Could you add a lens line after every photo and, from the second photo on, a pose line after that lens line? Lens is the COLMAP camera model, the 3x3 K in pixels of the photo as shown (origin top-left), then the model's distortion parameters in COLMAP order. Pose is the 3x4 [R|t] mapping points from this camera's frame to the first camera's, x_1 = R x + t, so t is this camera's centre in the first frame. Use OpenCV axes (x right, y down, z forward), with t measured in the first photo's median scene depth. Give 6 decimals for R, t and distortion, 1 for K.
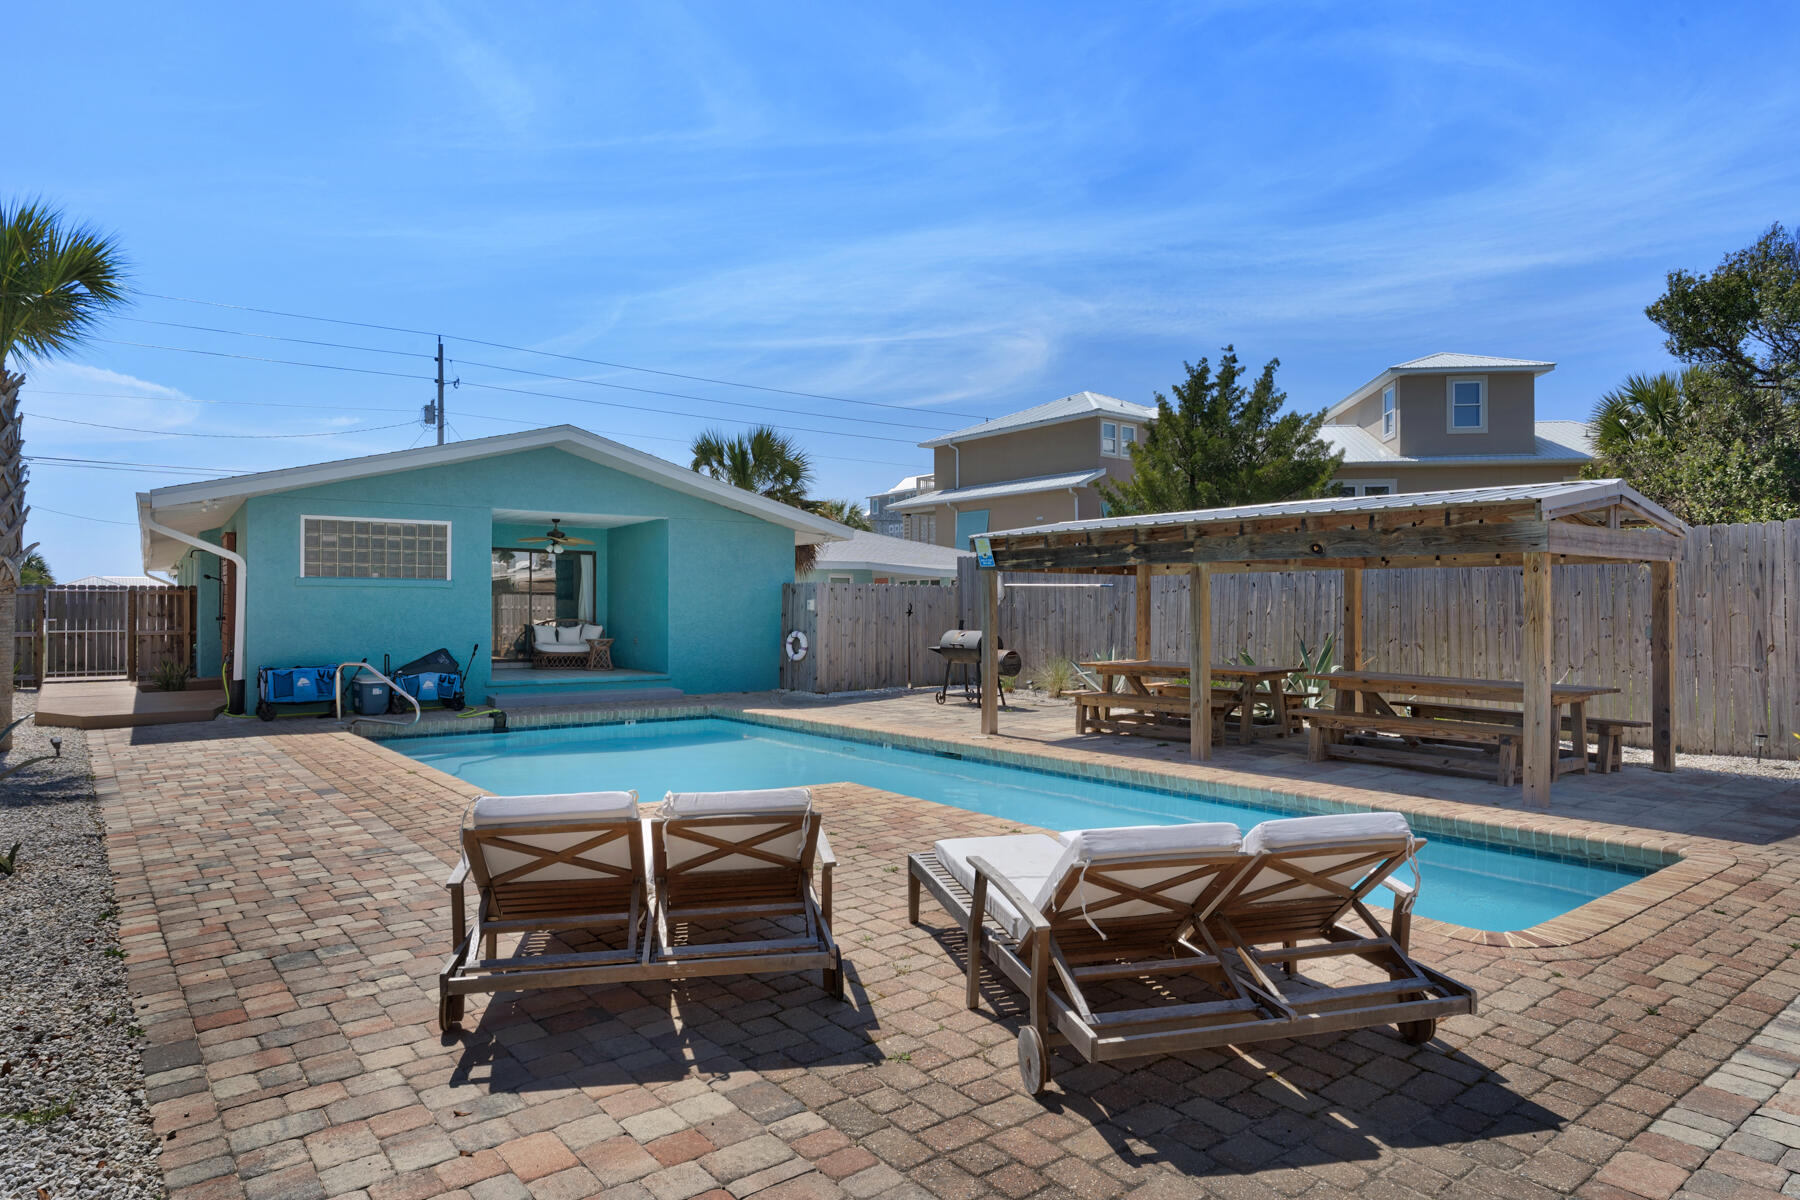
lens RADIAL K [[1054.9, 0, 899.0], [0, 1054.9, 599.2], [0, 0, 1]] dist [-0.003598, 0.001973]
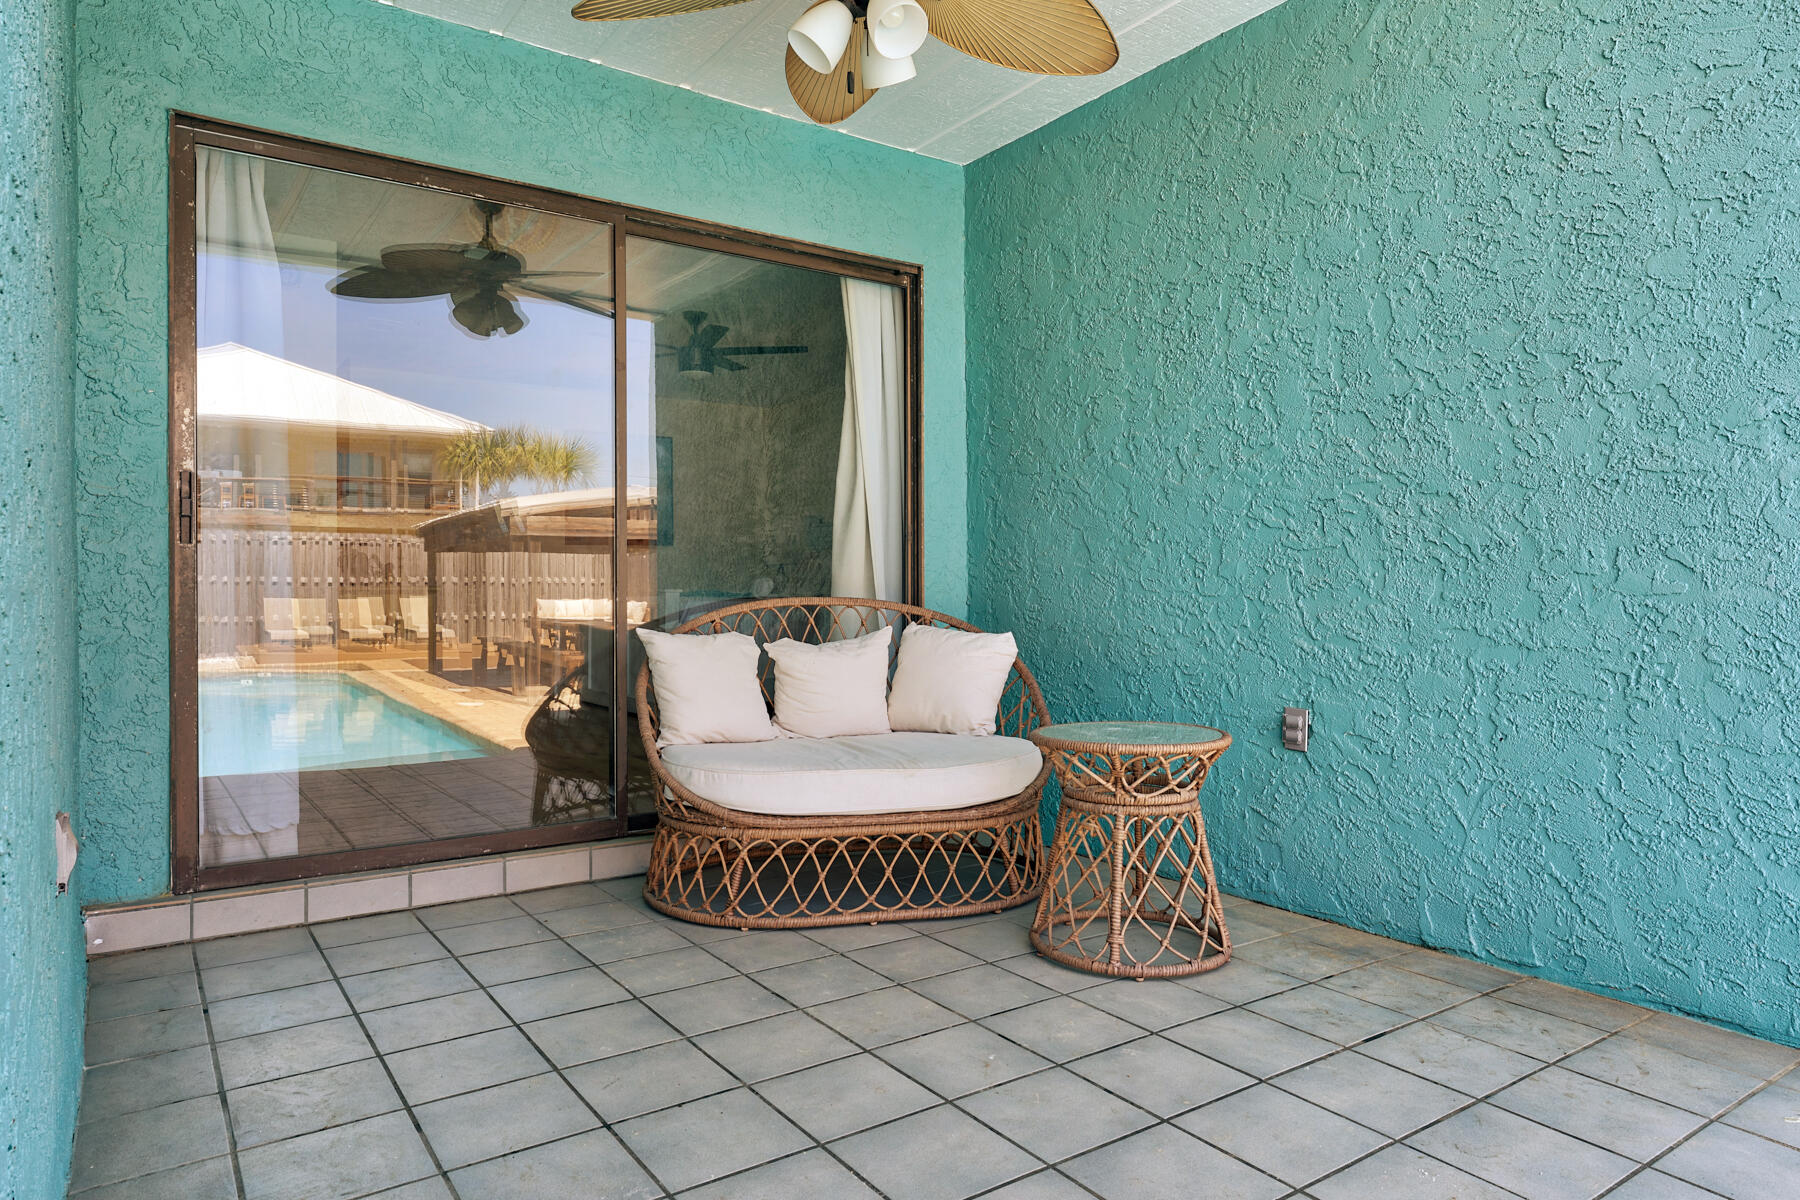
lens RADIAL K [[1120.4, 0, 897.2], [0, 1120.4, 590.5], [0, 0, 1]] dist [-0.001597, 0.000545]
pose [[0.997975, -0.003067, -0.063535, -0.380496], [0.003893, 0.999909, 0.012881, 0.020165], [0.063490, -0.013102, 0.997896, 1.067974]]
